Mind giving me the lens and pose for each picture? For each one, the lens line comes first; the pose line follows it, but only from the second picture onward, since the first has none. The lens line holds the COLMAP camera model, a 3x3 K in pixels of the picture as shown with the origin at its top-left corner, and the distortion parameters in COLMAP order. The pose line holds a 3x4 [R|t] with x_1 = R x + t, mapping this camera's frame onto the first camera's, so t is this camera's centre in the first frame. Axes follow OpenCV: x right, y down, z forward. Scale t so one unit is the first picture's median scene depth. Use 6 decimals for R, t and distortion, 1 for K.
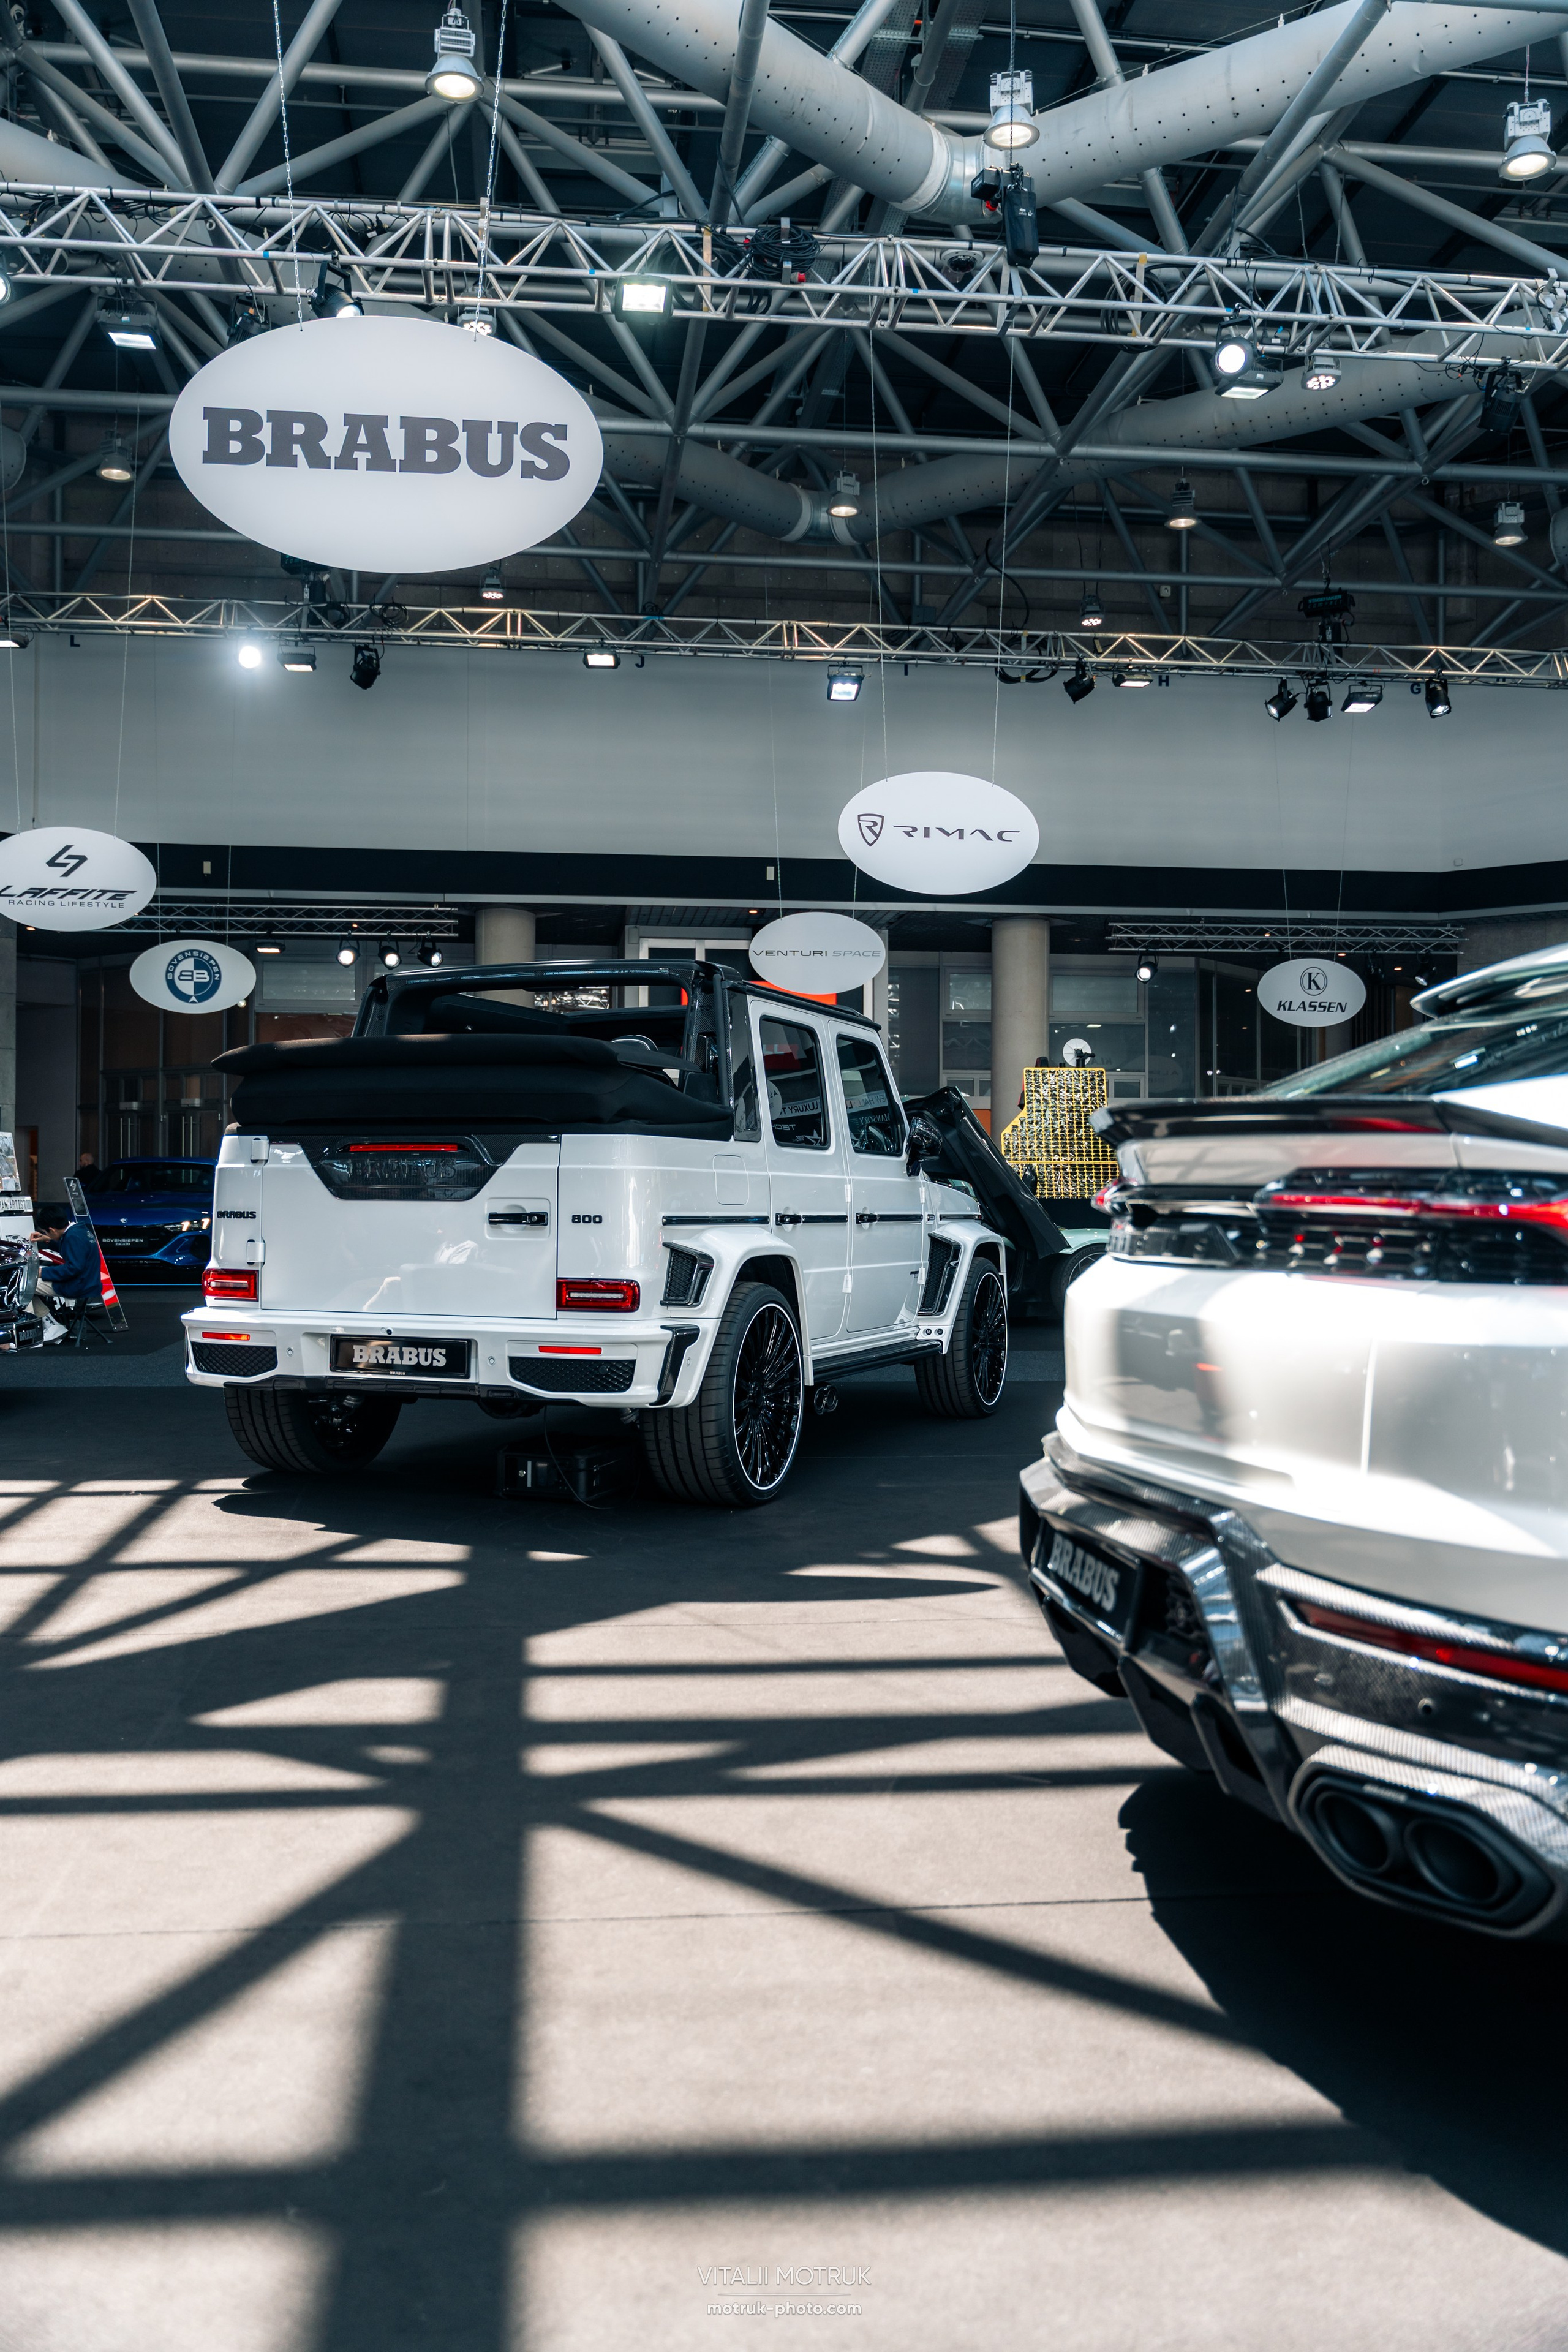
lens RADIAL K [[1970.3, 0, 784.0], [0, 1970.3, 1176.0], [0, 0, 1]] dist [0.013251, 0.005005]
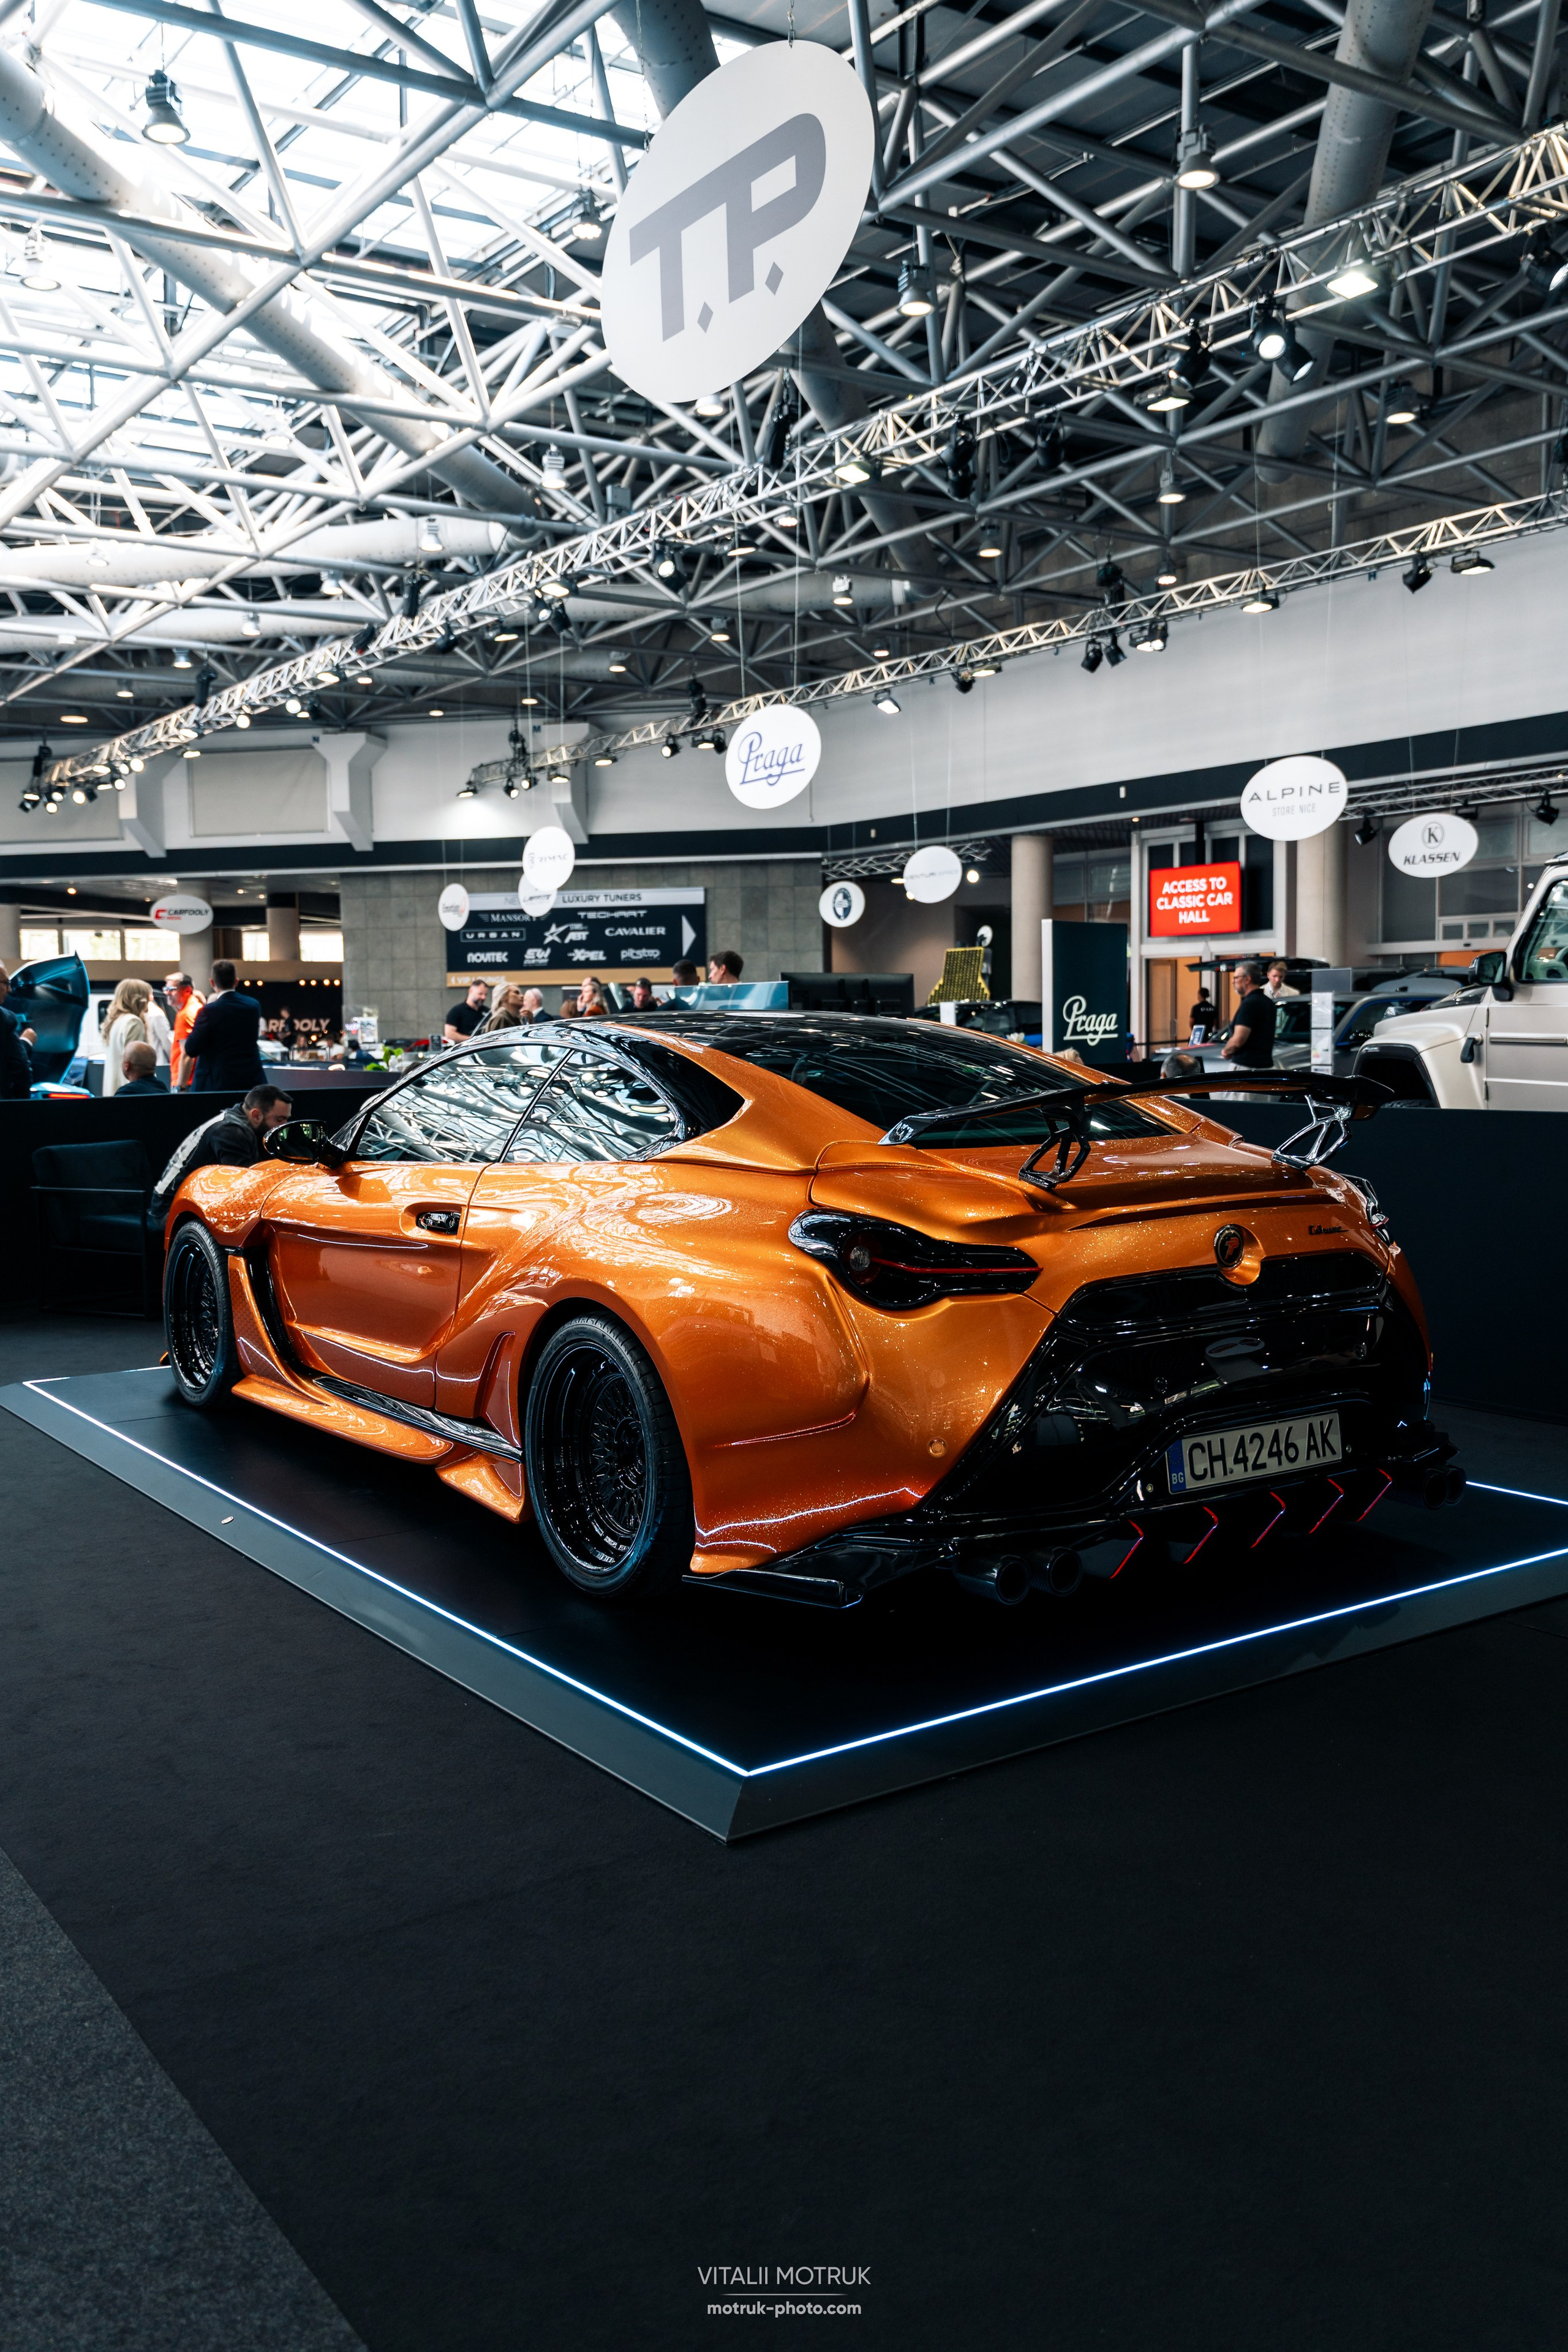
lens RADIAL K [[1993.1, 0, 784.0], [0, 1993.1, 1176.0], [0, 0, 1]] dist [0.002426, 0.001572]
pose [[0.470900, 0.056837, -0.880354, 1.682591], [0.022767, 0.996807, 0.076534, -0.003213], [0.881893, -0.056083, 0.468102, 0.223817]]
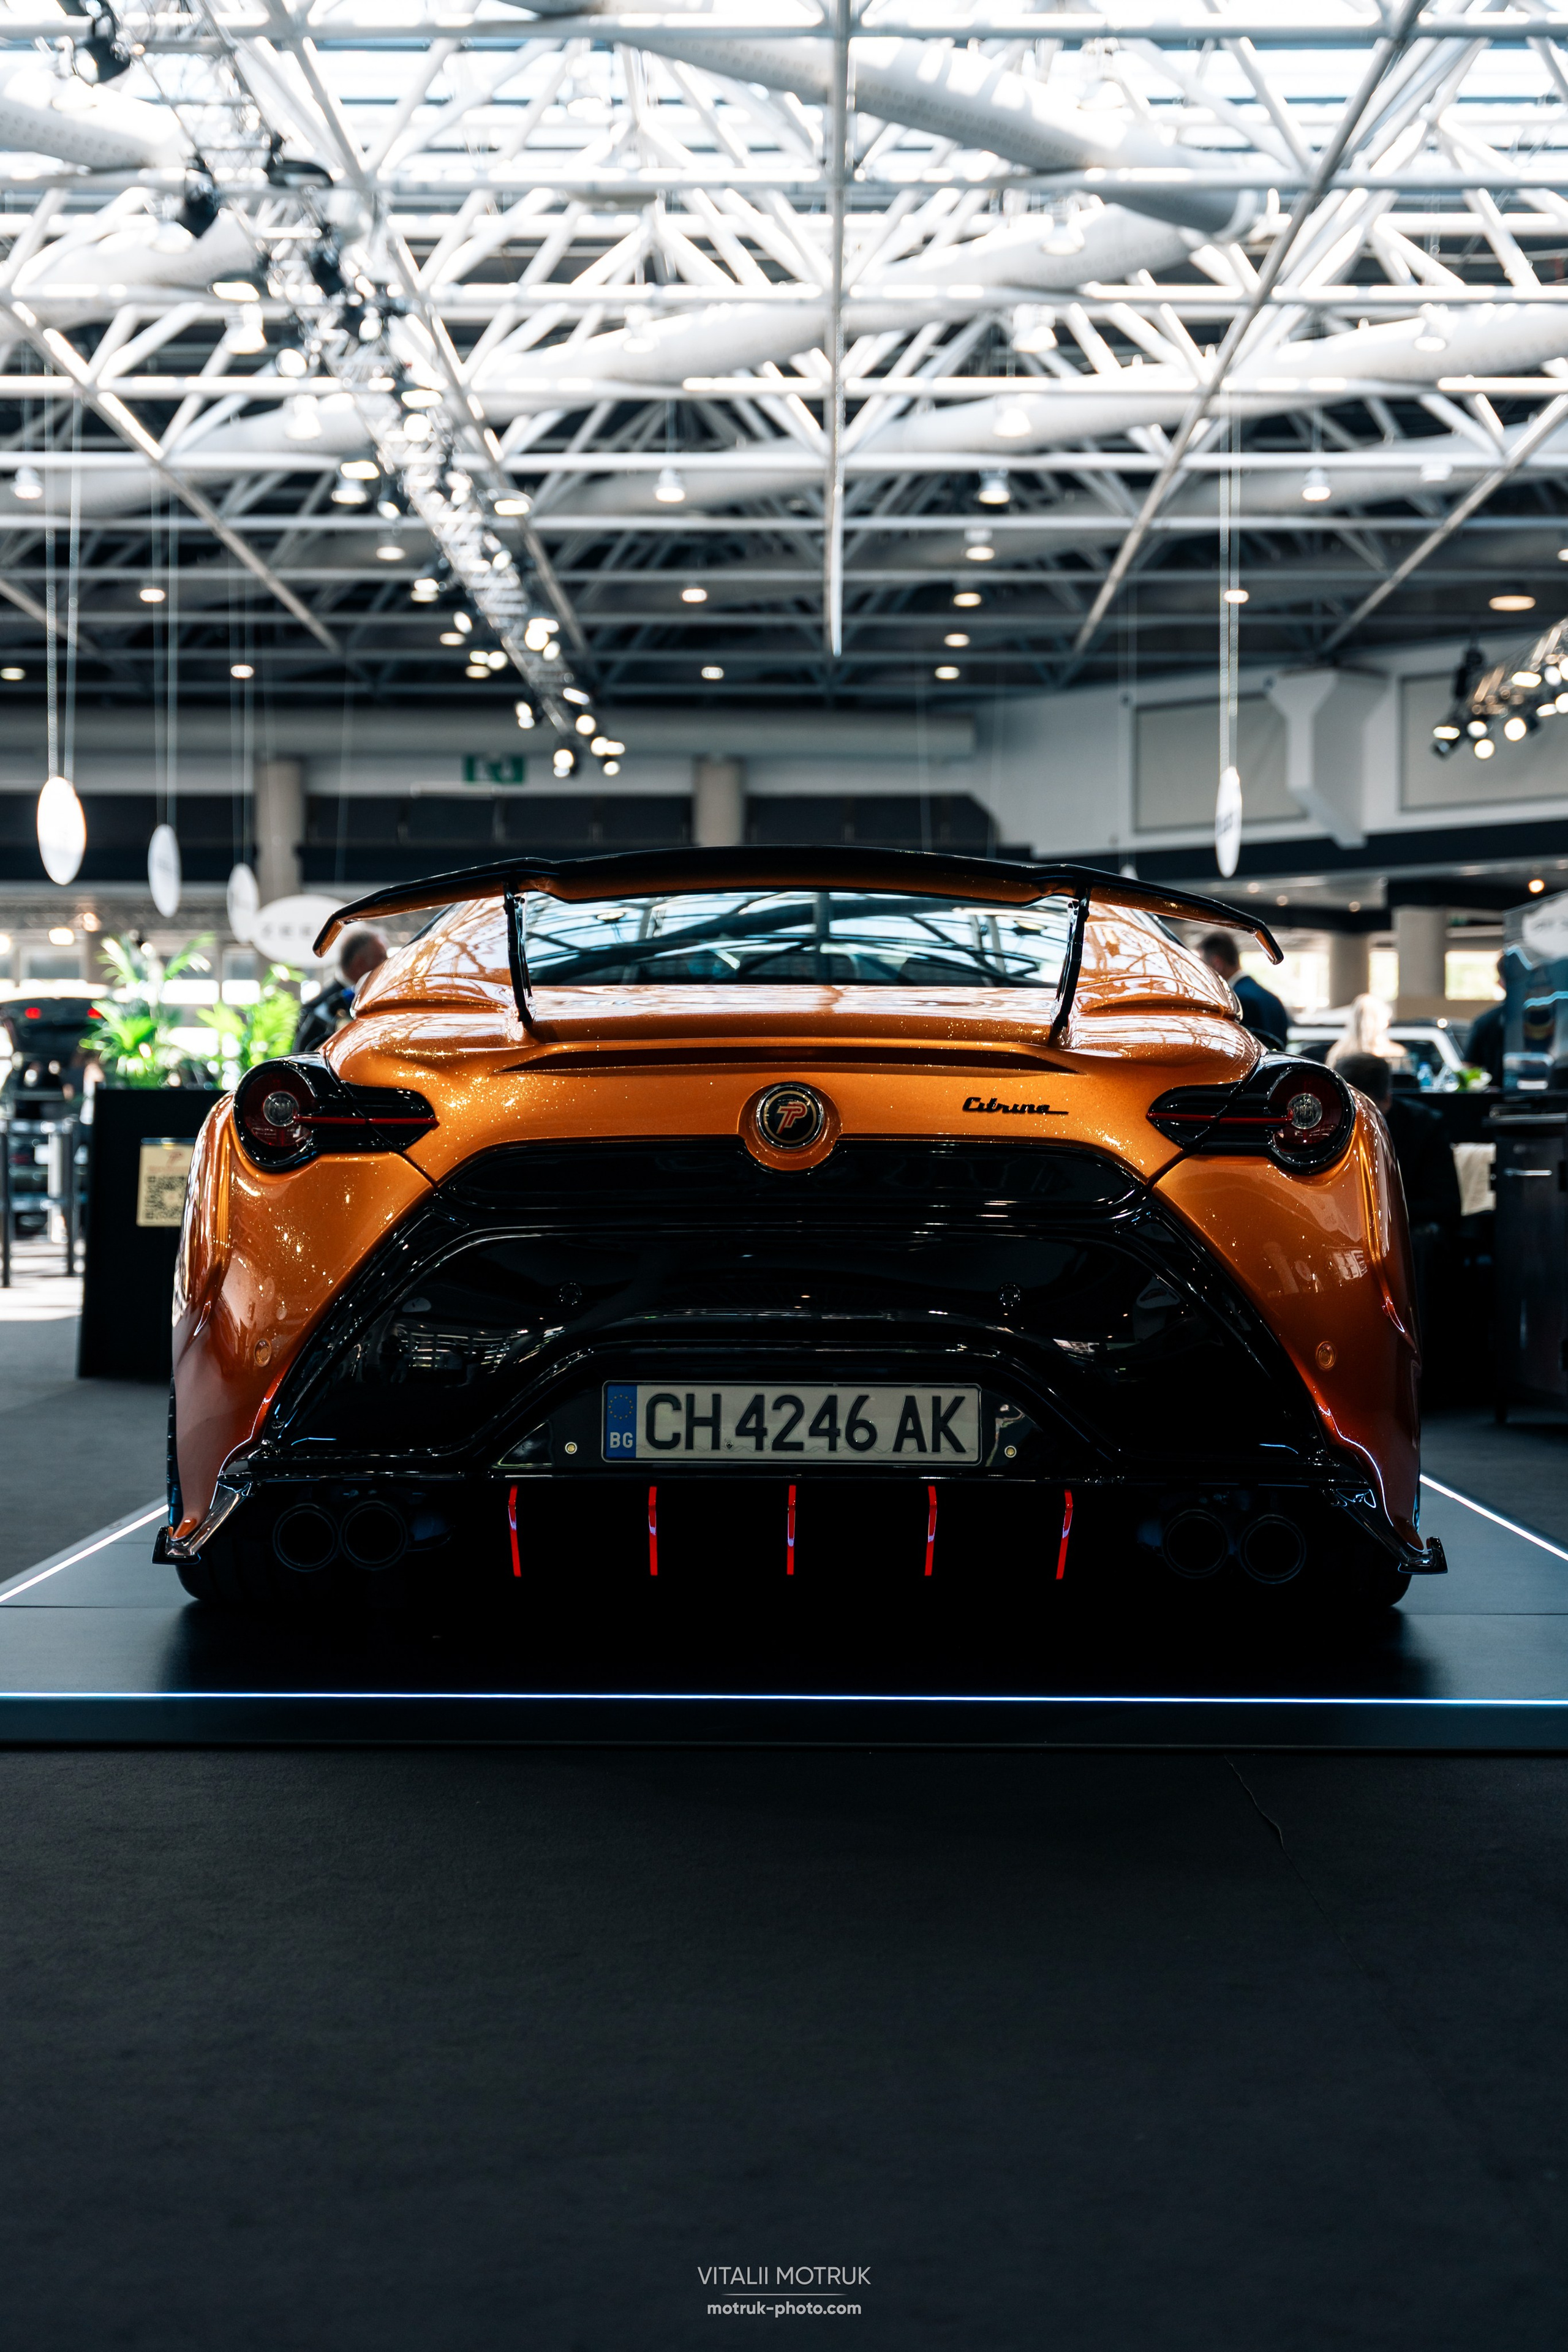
lens RADIAL K [[3539.2, 0, 784.1], [0, 3539.2, 1175.7], [0, 0, 1]] dist [-0.015485, -0.031243]
pose [[-0.126481, 0.001370, -0.991968, 1.782597], [0.001101, 0.999999, 0.001240, 0.031221], [0.991968, -0.000935, -0.126482, 0.429551]]
